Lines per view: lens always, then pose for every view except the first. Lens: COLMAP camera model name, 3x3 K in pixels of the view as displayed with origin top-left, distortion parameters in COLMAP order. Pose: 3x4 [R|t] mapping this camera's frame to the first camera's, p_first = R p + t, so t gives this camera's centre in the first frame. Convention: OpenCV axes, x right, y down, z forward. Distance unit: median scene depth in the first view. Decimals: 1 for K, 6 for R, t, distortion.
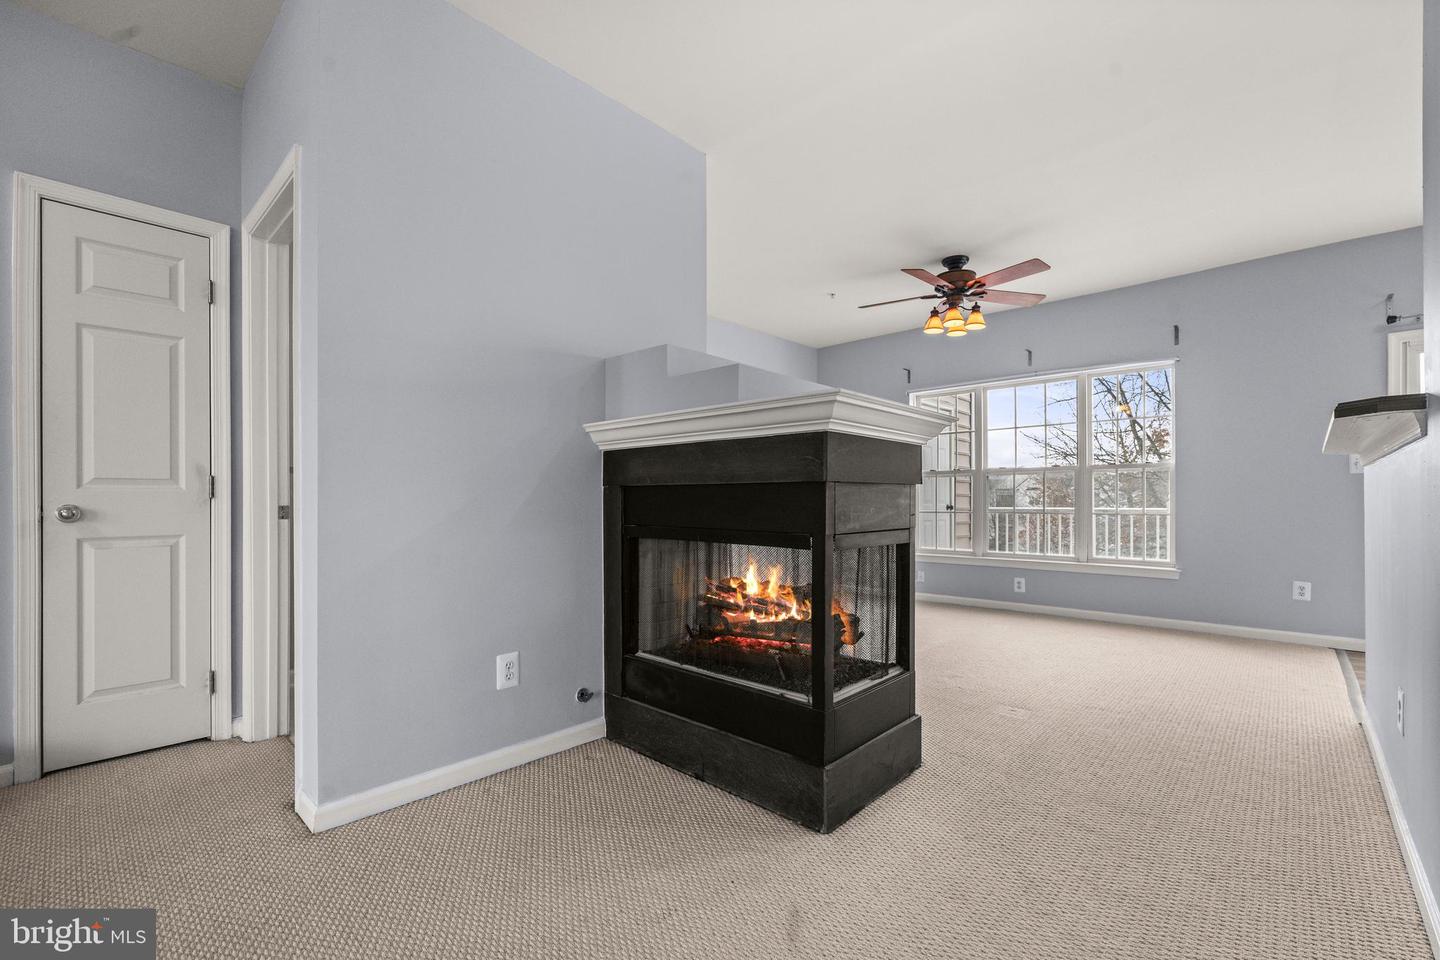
lens RADIAL K [[609.1, 0, 719.3], [0, 609.1, 498.2], [0, 0, 1]] dist [-0.000788, -0.000328]
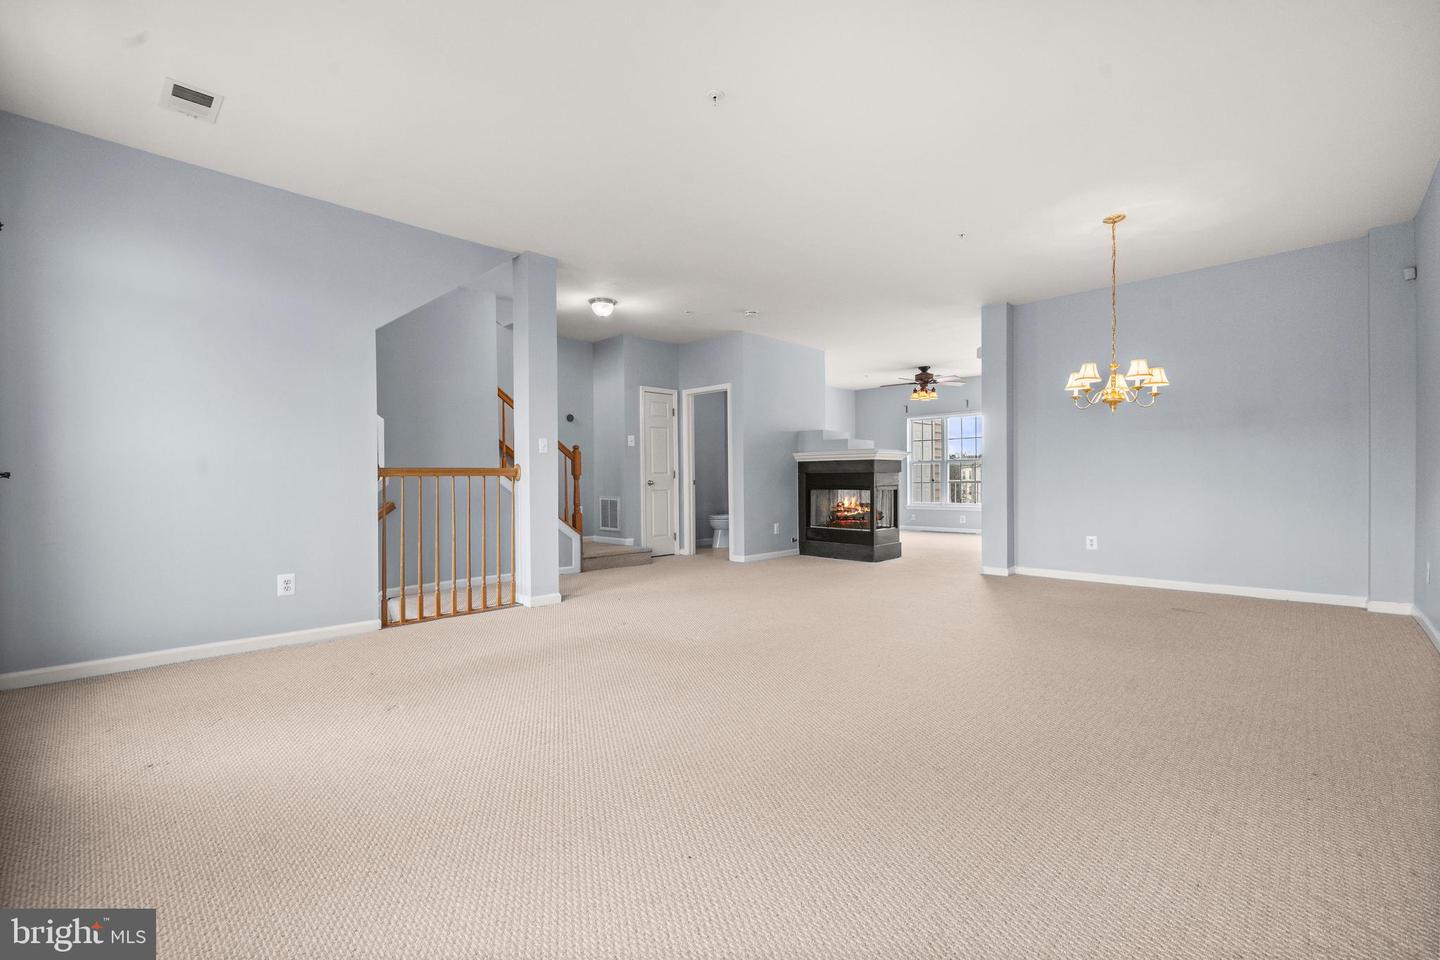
lens RADIAL K [[614.1, 0, 713.4], [0, 614.1, 483.8], [0, 0, 1]] dist [0.000018, -0.000089]
pose [[0.999440, -0.007756, -0.032537, -0.524212], [0.008201, 0.999874, 0.013568, -0.011120], [0.032428, -0.013828, 0.999378, -2.140036]]
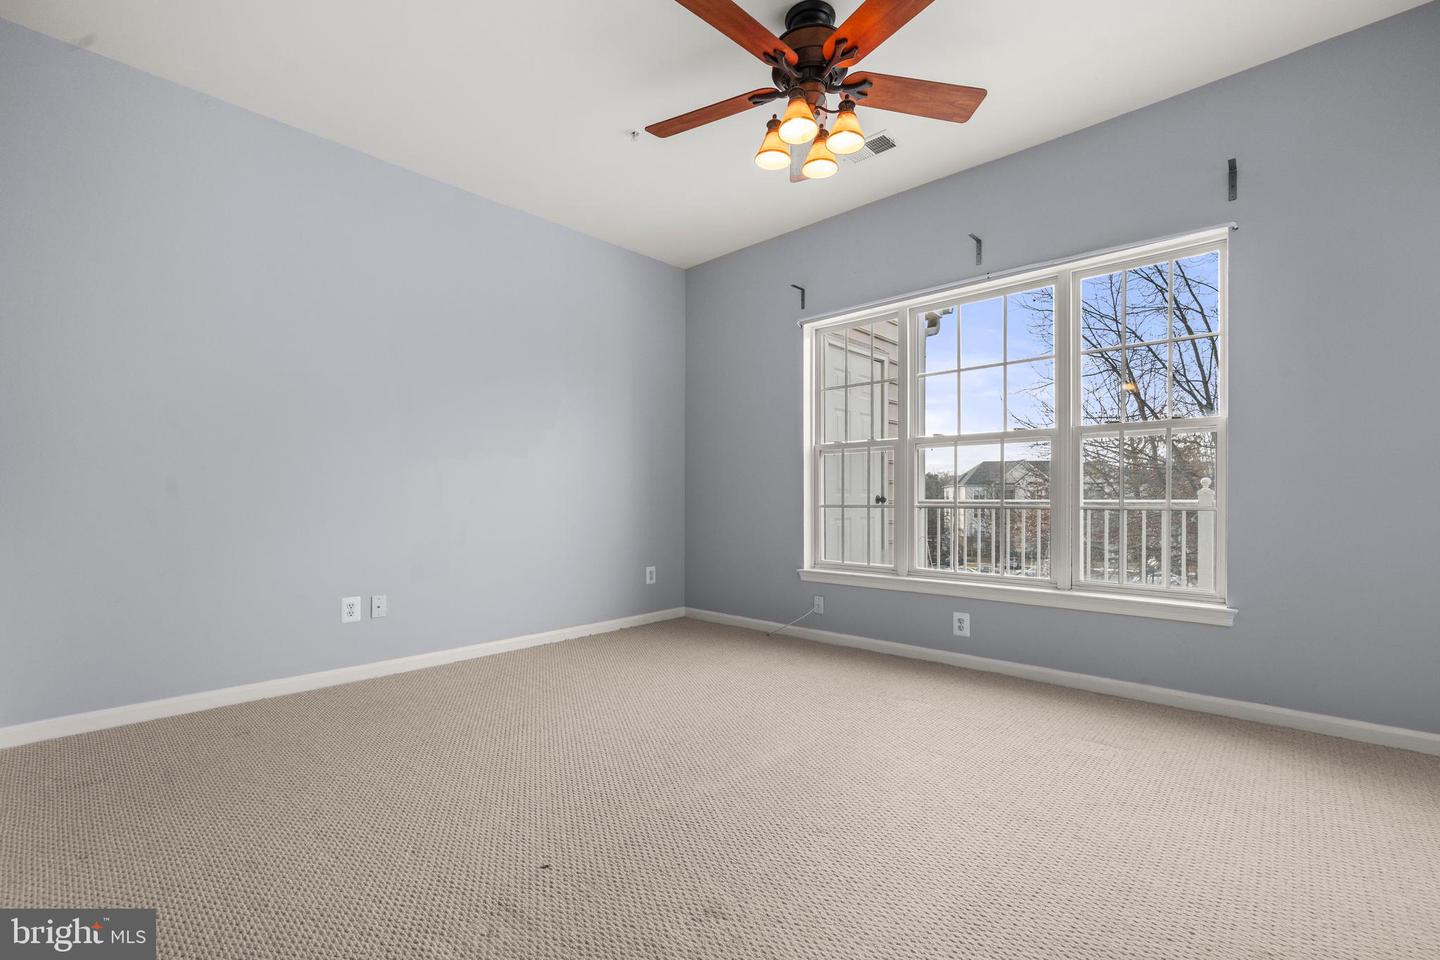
lens RADIAL K [[609.1, 0, 719.3], [0, 609.1, 498.2], [0, 0, 1]] dist [-0.000788, -0.000328]
pose [[0.999978, 0.001390, -0.006497, 0.529343], [-0.001321, 0.999942, 0.010649, 0.018479], [0.006511, -0.010640, 0.999922, 0.805587]]
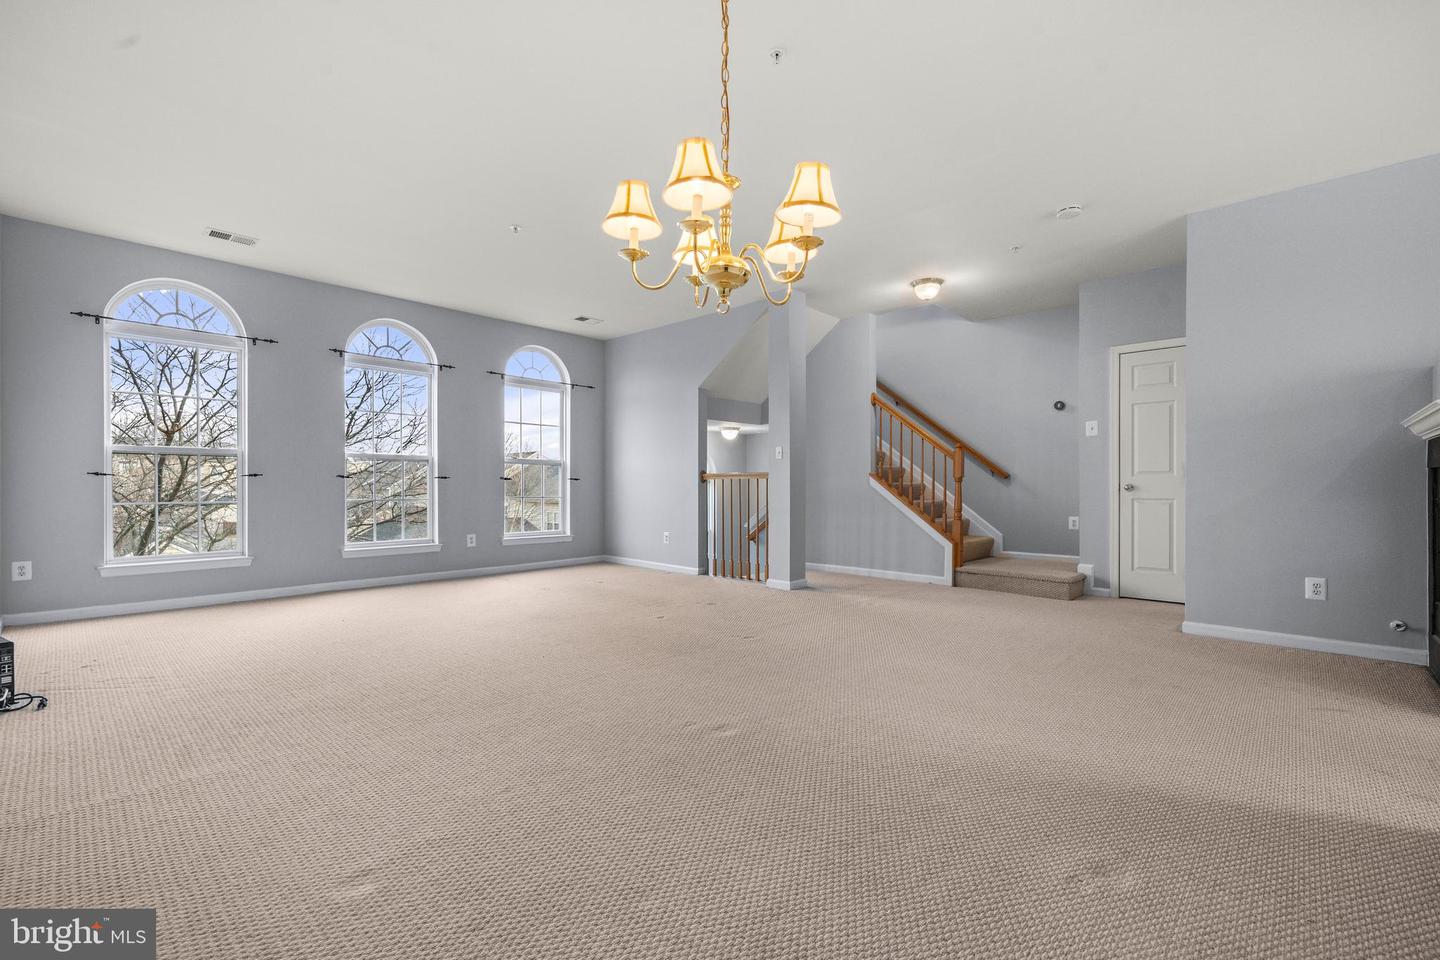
lens RADIAL K [[614.1, 0, 713.4], [0, 614.1, 483.8], [0, 0, 1]] dist [0.000018, -0.000089]
pose [[-0.022361, -0.002935, -0.999746, 1.134646], [0.003627, 0.999989, -0.003016, 0.011852], [0.999743, -0.003693, -0.022350, -0.457153]]
